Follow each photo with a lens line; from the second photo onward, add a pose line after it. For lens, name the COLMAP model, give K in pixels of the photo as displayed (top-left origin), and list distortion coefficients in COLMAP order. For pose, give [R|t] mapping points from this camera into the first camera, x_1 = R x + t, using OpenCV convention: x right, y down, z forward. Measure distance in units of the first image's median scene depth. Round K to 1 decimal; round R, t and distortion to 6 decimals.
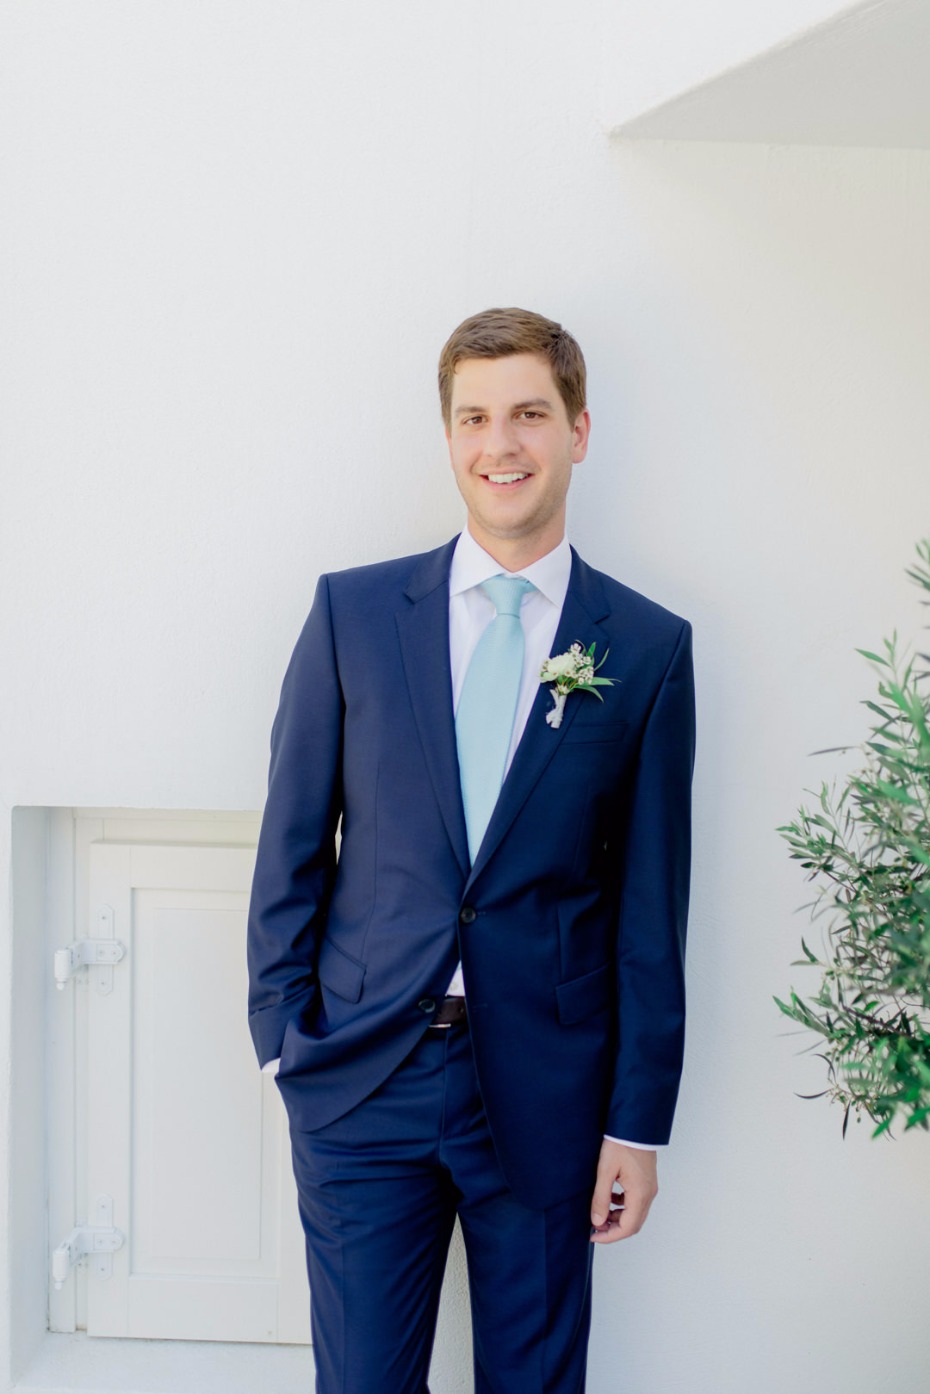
lens RADIAL K [[1530.3, 0, 465.0], [0, 1530.3, 697.0], [0, 0, 1]] dist [-0.450885, 0.867280]
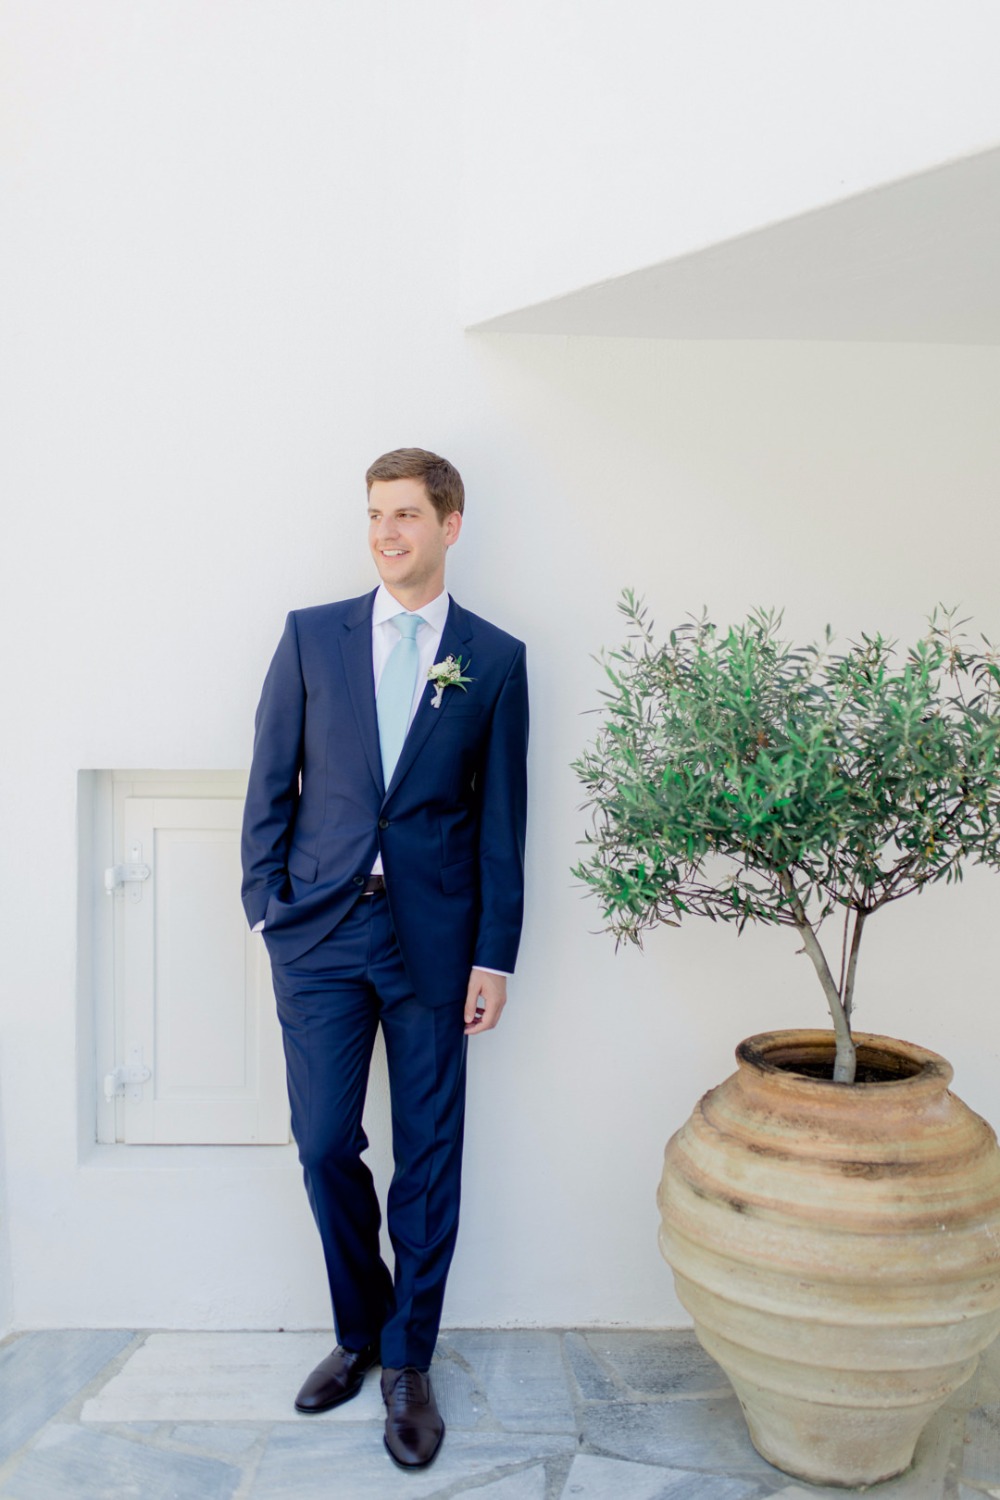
lens RADIAL K [[1126.9, 0, 500.0], [0, 1126.9, 750.0], [0, 0, 1]] dist [-0.087889, -0.001195]
pose [[0.994905, -0.011111, 0.100202, 0.005881], [0.007084, 0.999156, 0.040459, 0.016969], [-0.100567, -0.039543, 0.994144, -0.190207]]
